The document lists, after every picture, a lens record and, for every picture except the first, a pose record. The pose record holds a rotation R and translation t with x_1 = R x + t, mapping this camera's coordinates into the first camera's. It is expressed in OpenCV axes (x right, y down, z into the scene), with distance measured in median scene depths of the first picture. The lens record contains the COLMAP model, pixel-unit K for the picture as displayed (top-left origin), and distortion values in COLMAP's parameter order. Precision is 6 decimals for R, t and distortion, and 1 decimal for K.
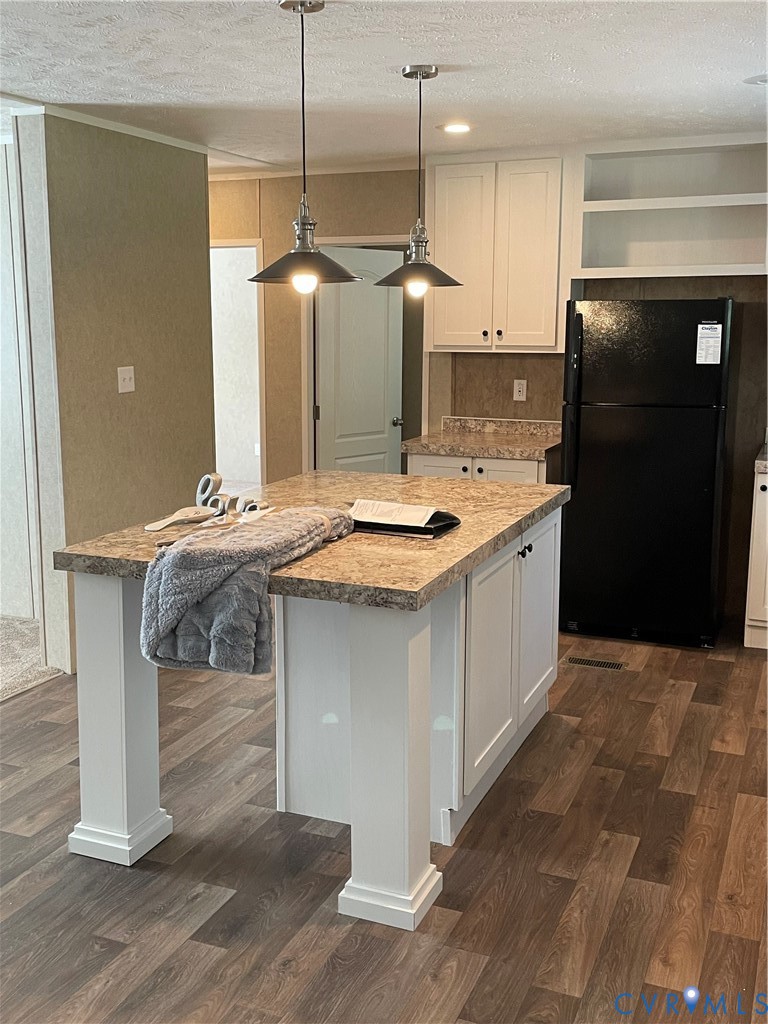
lens RADIAL K [[1061.5, 0, 379.7], [0, 1061.5, 512.0], [0, 0, 1]] dist [0.054591, 0.000000]
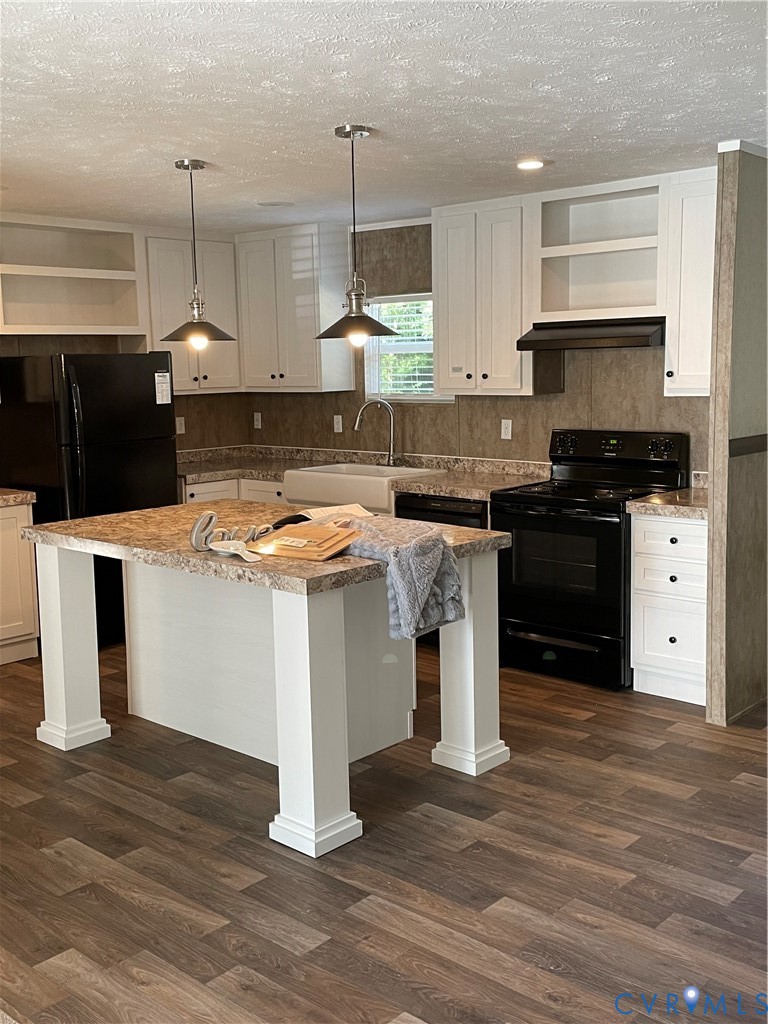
lens RADIAL K [[1061.5, 0, 381.0], [0, 1061.5, 508.4], [0, 0, 1]] dist [0.054591, 0.000000]
pose [[0.329438, -0.137246, 0.934149, -1.067591], [0.193574, 0.978180, 0.075449, -0.082328], [-0.924121, 0.155971, 0.348816, 0.447989]]
